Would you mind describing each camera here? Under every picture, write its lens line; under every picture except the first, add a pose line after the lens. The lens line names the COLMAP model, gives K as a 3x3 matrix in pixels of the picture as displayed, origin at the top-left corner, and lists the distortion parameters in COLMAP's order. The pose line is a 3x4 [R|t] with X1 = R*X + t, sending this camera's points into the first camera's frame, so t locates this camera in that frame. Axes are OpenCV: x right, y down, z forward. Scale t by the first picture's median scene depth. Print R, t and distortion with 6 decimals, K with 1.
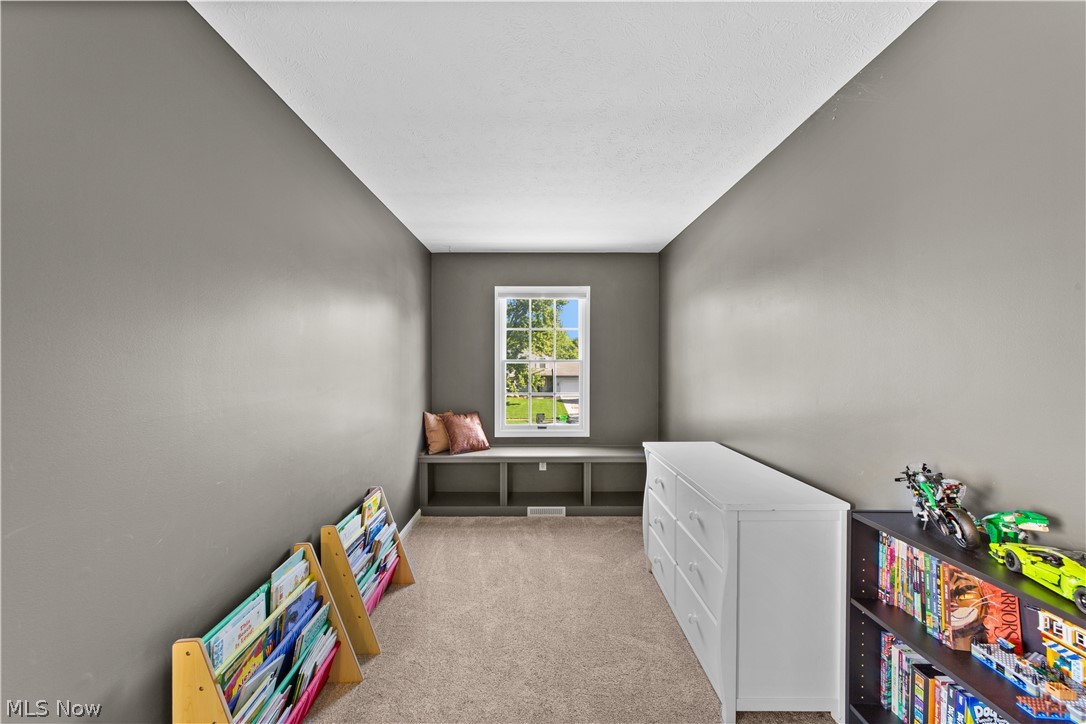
lens RADIAL K [[416.7, 0, 538.5], [0, 416.7, 367.6], [0, 0, 1]] dist [-0.020067, 0.008837]
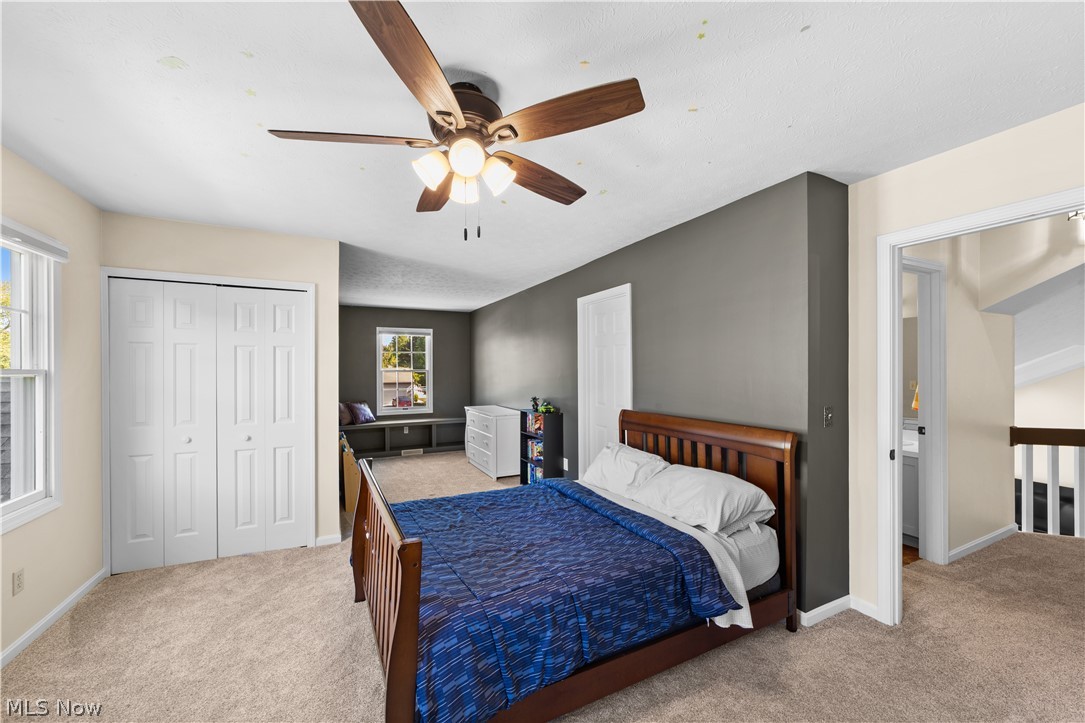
lens RADIAL K [[416.3, 0, 538.0], [0, 416.3, 367.1], [0, 0, 1]] dist [-0.020067, 0.008837]
pose [[0.900767, -0.003533, 0.434289, -0.271744], [0.013209, 0.999727, -0.019264, 0.009897], [-0.434102, 0.023089, 0.900568, -0.893609]]
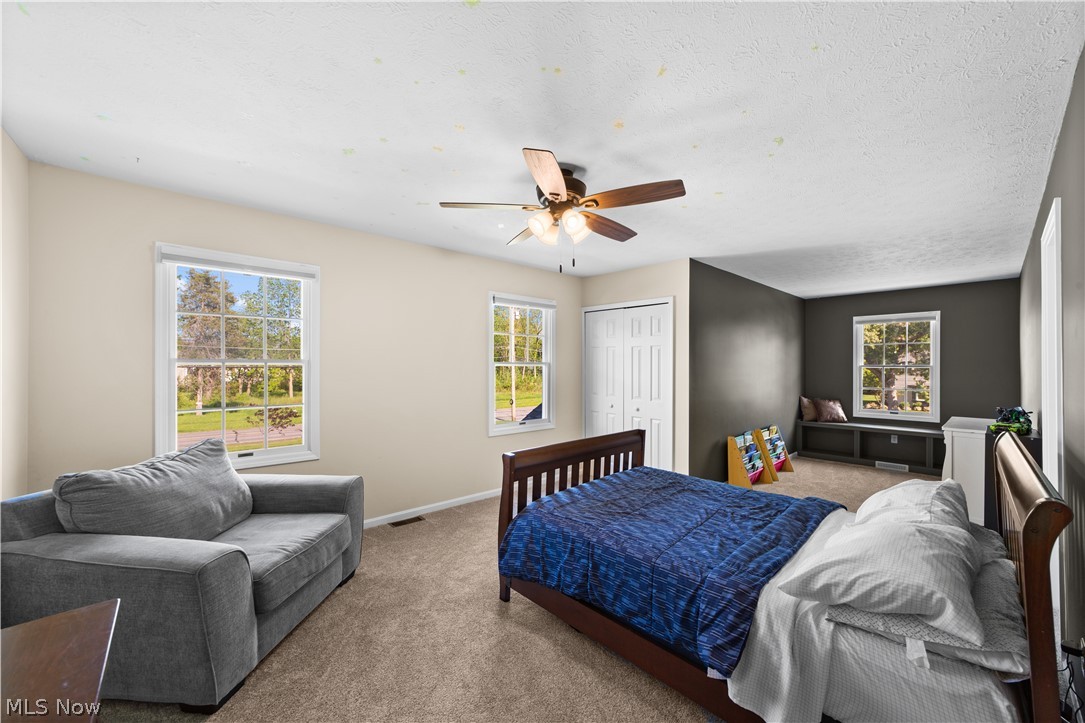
lens RADIAL K [[414.2, 0, 540.3], [0, 414.2, 361.5], [0, 0, 1]] dist [-0.019405, 0.008744]
pose [[0.670263, -0.007486, -0.742086, 0.263159], [-0.014799, 0.999615, -0.023451, 0.020464], [0.741976, 0.026701, 0.669895, -0.920882]]
